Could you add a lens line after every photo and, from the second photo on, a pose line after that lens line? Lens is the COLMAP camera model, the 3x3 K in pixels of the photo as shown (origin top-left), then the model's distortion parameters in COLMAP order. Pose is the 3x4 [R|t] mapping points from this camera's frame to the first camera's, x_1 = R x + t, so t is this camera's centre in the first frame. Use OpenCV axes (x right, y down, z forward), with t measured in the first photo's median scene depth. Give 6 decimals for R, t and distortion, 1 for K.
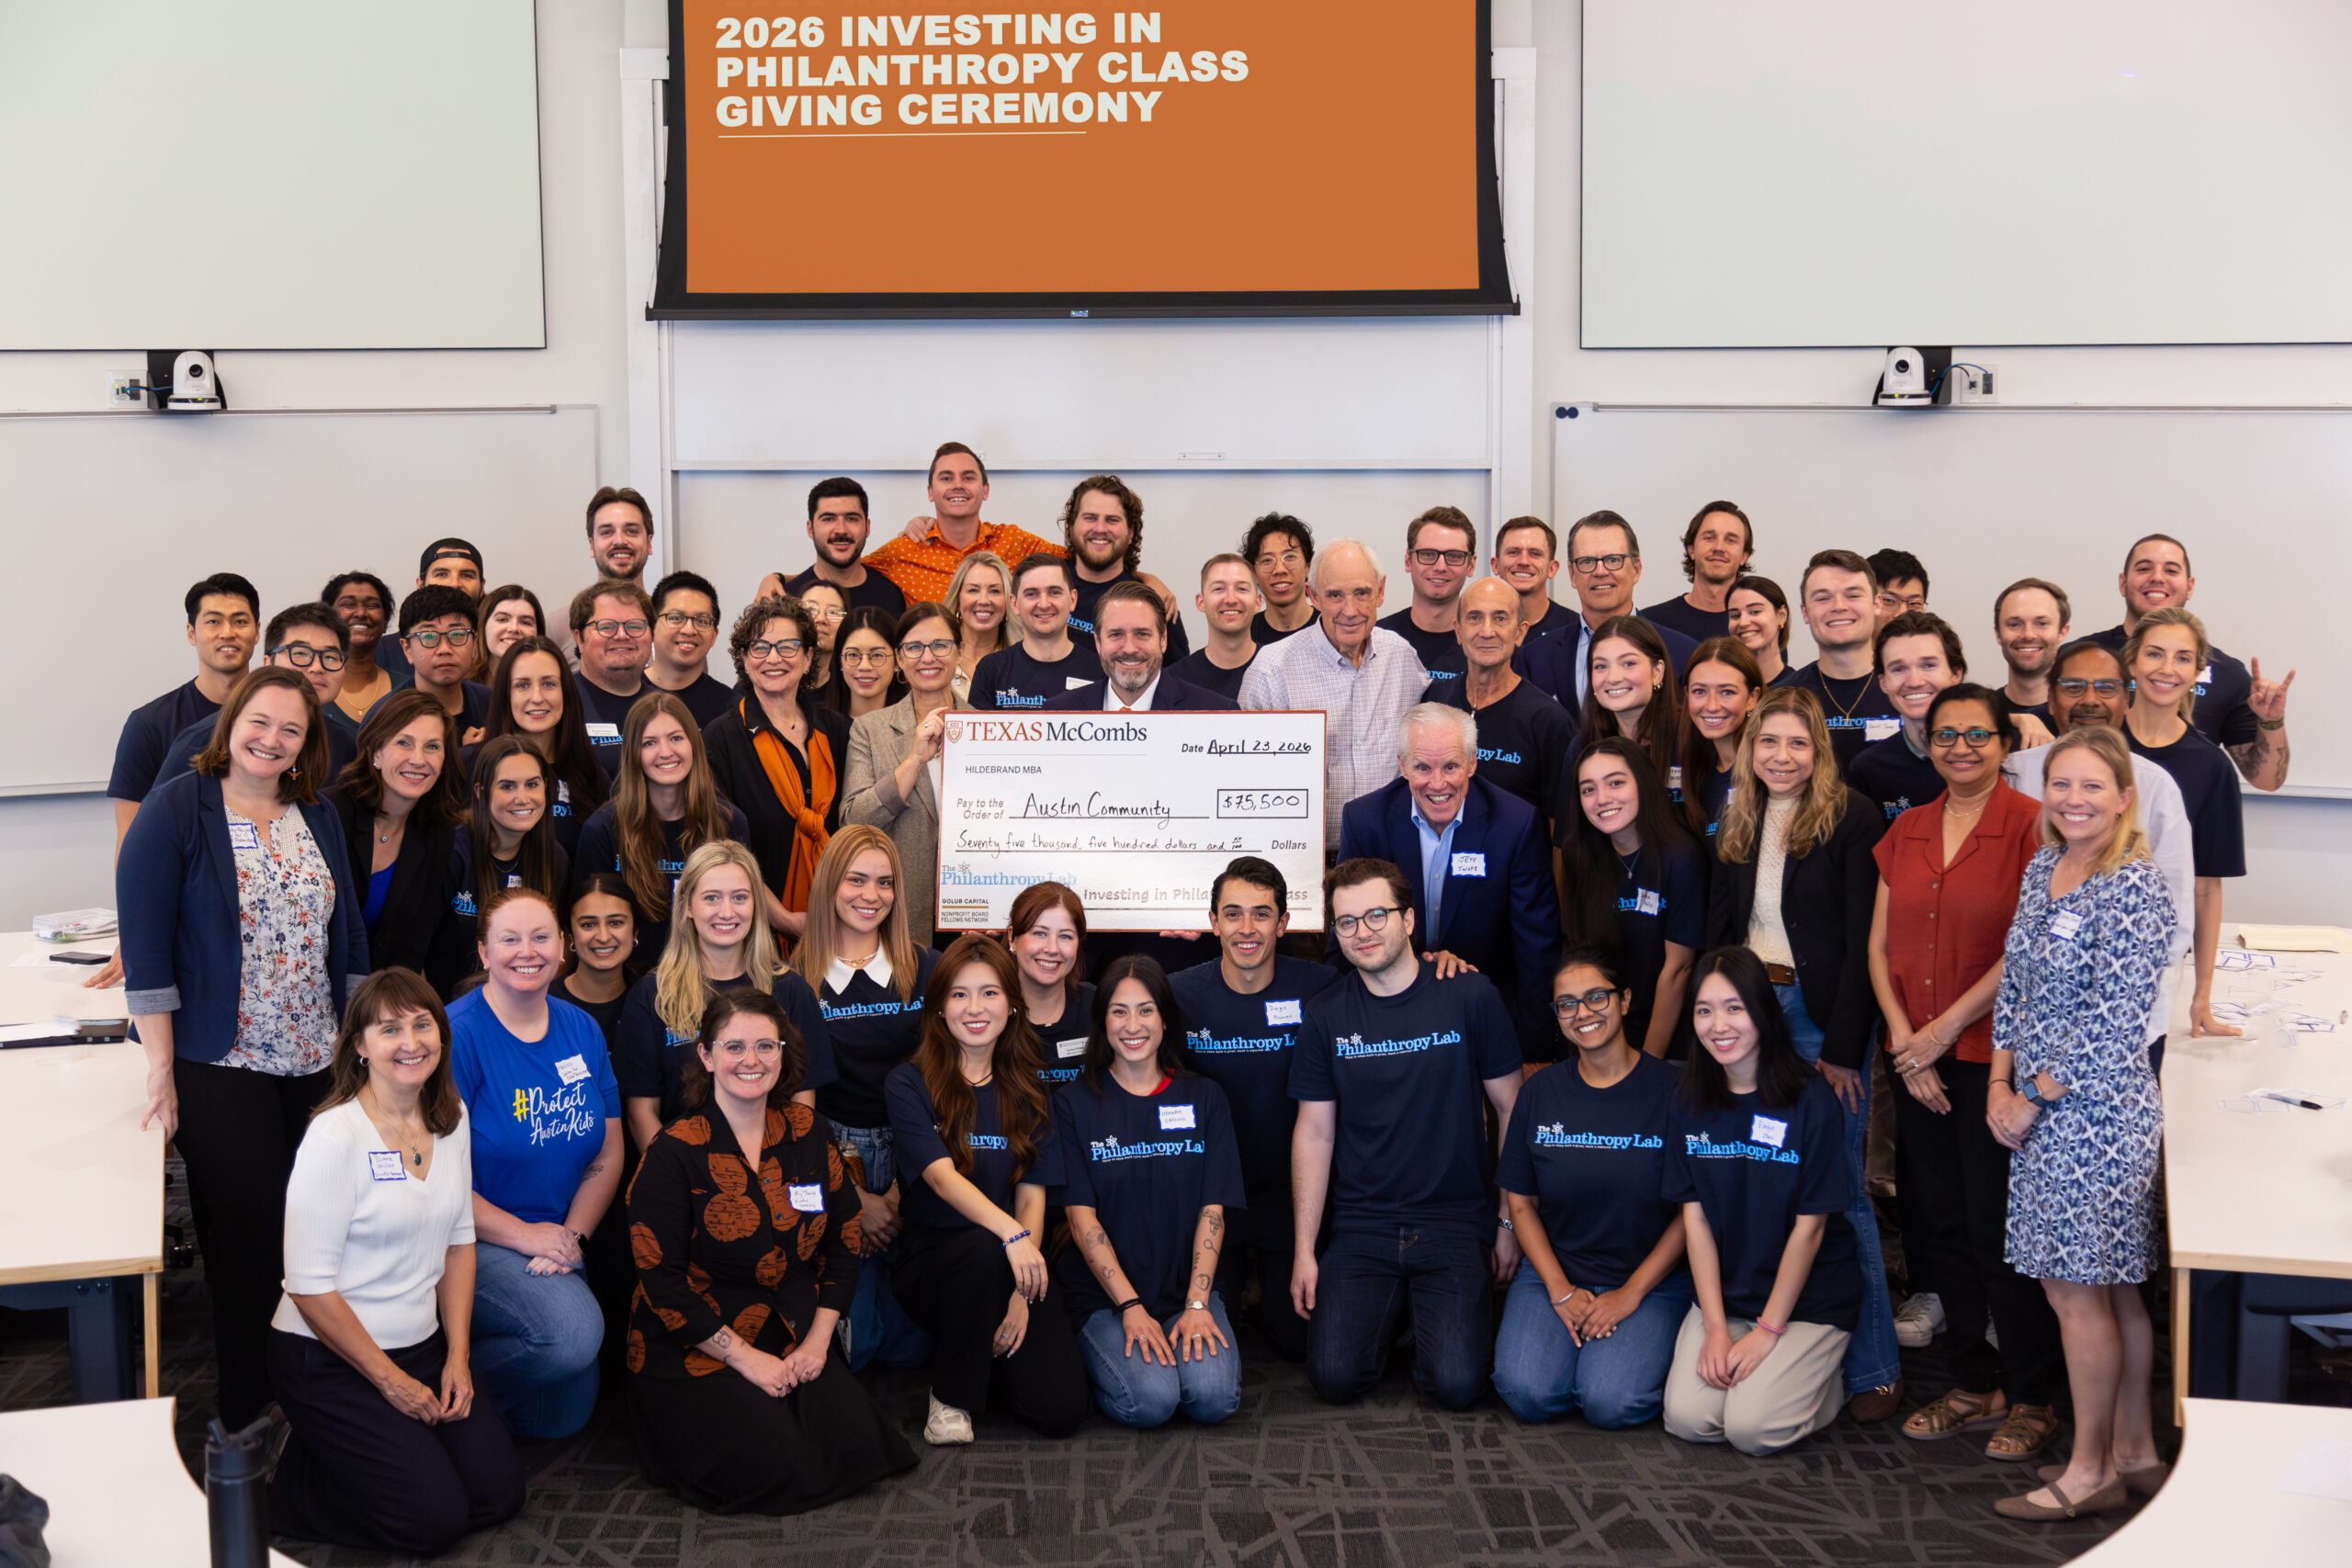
lens RADIAL K [[3299.5, 0, 1186.3], [0, 3299.5, 800.3], [0, 0, 1]] dist [-0.011887, 0.021205]
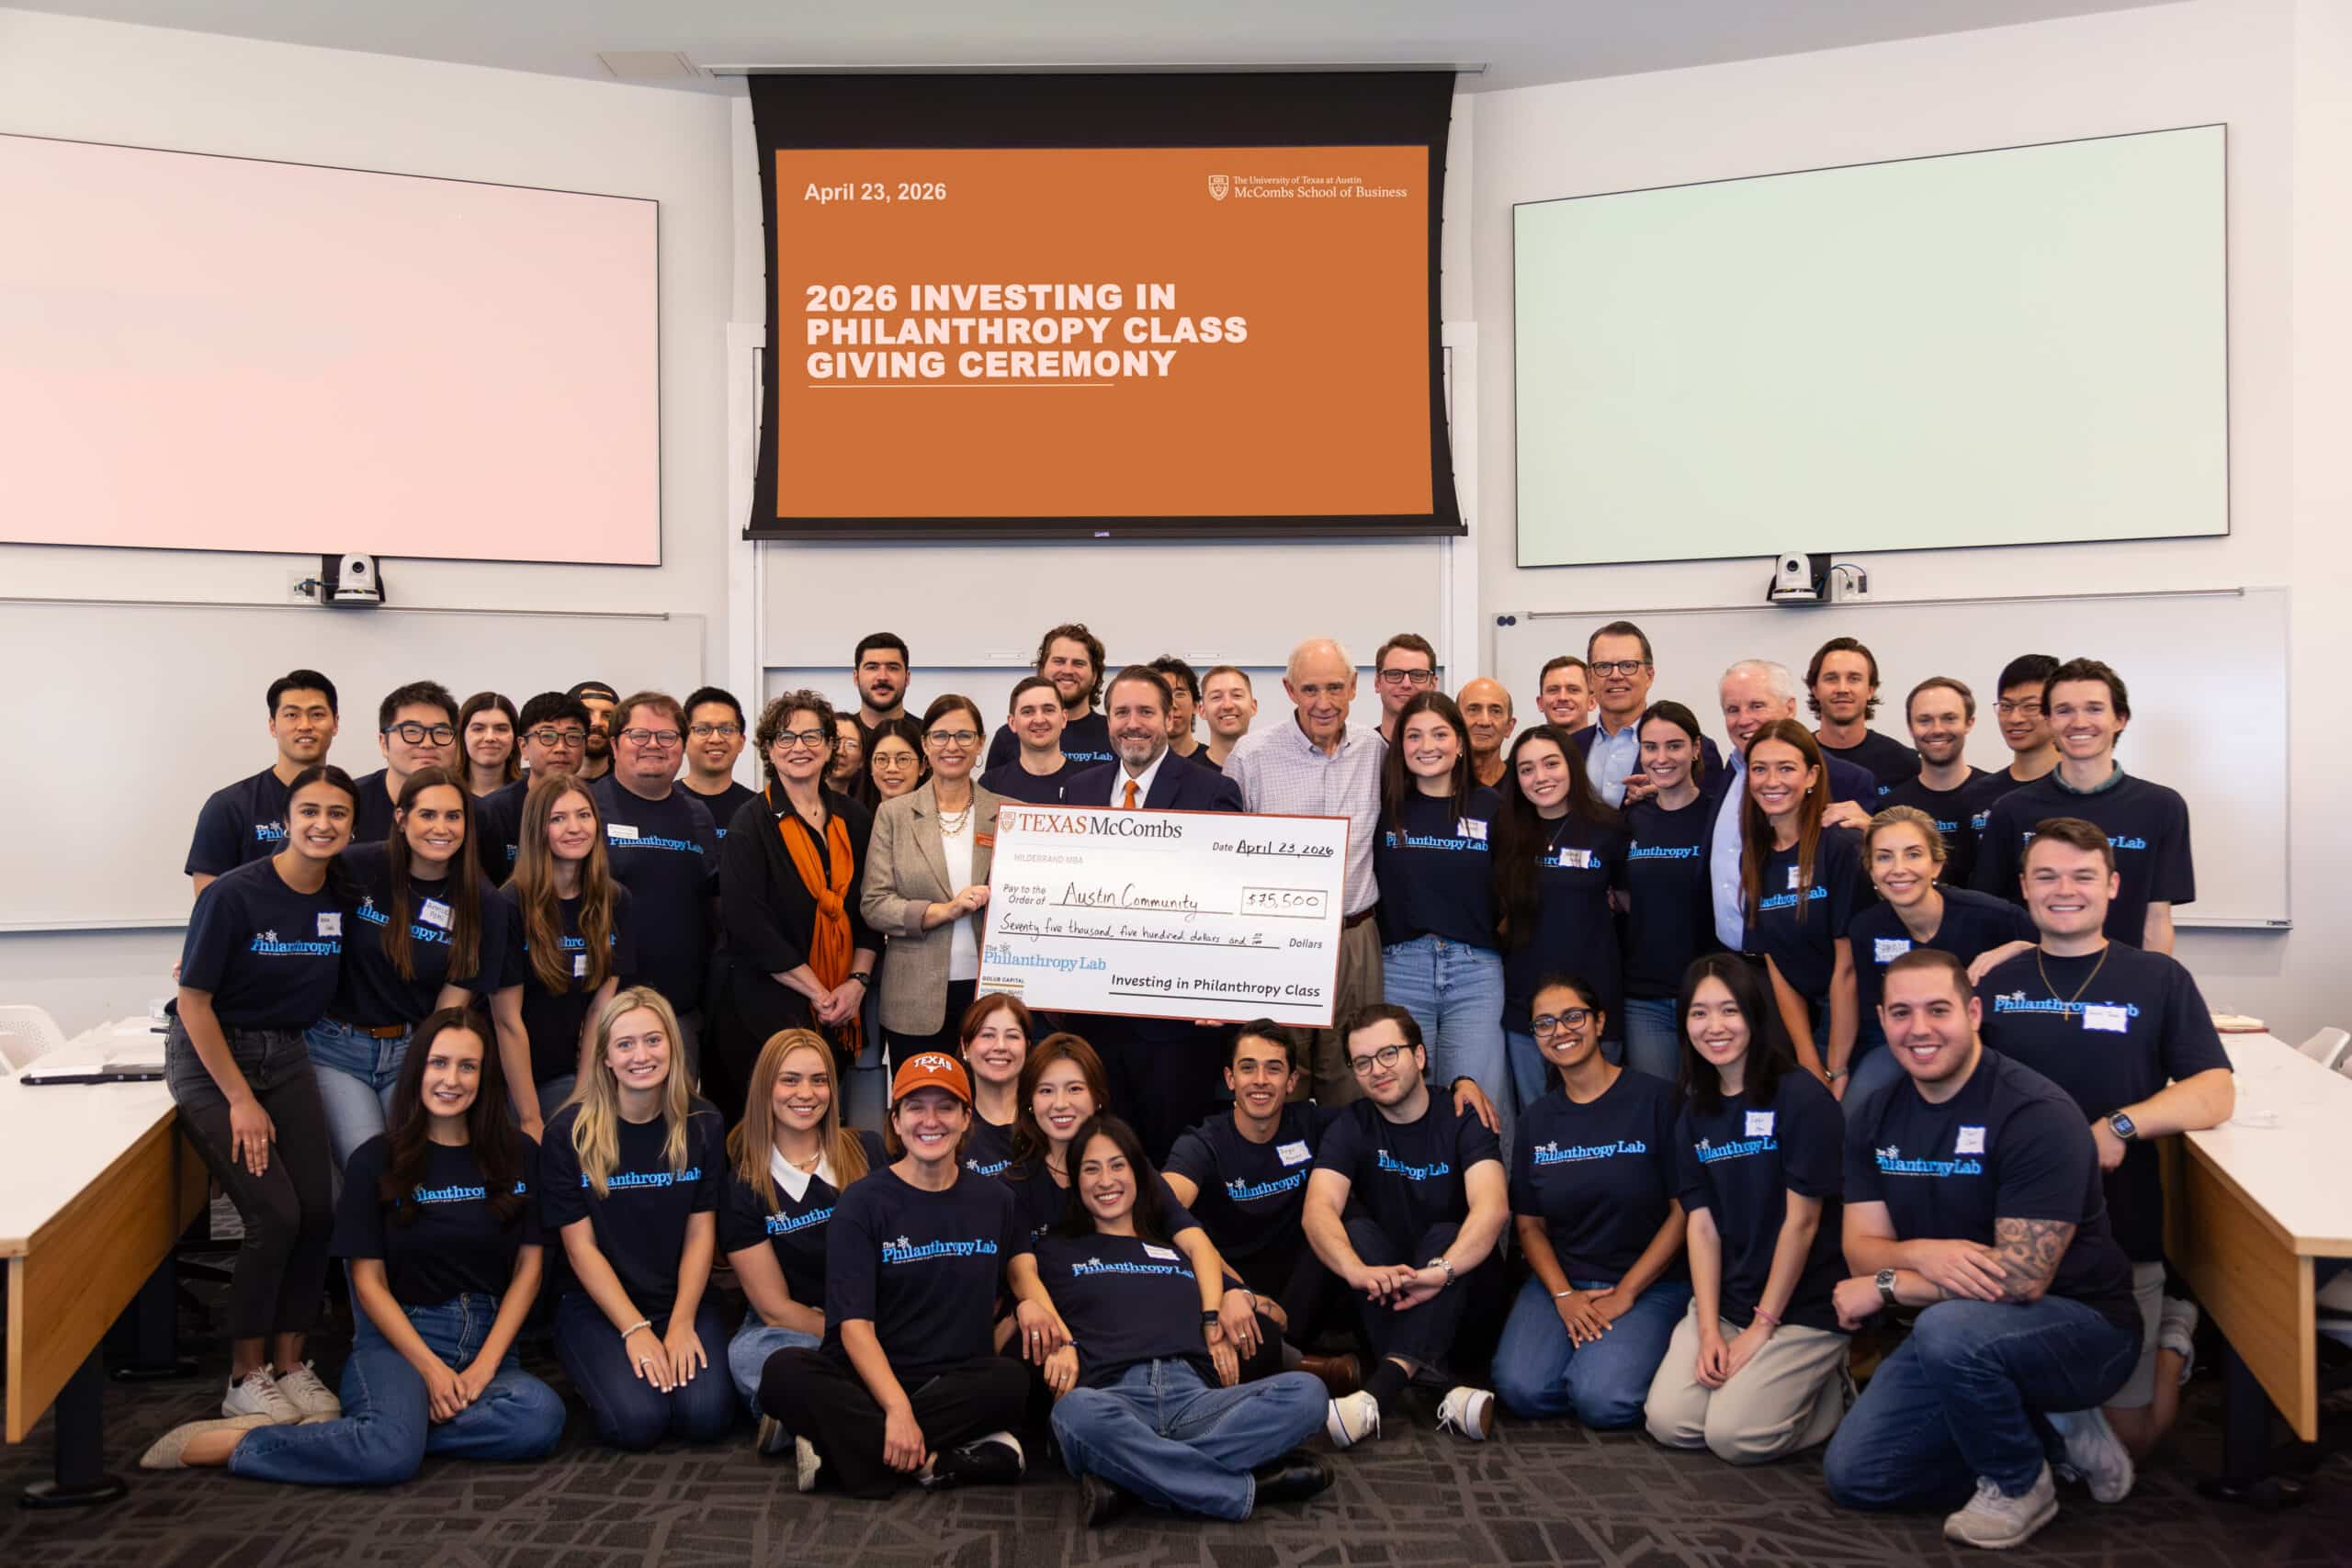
lens RADIAL K [[2471.2, 0, 1202.2], [0, 2471.2, 778.2], [0, 0, 1]] dist [0.074924, -0.219248]
pose [[0.999979, -0.005999, -0.002646, 0.003639], [0.005738, 0.995972, -0.089482, 0.024112], [0.003172, 0.089465, 0.995985, 0.109437]]
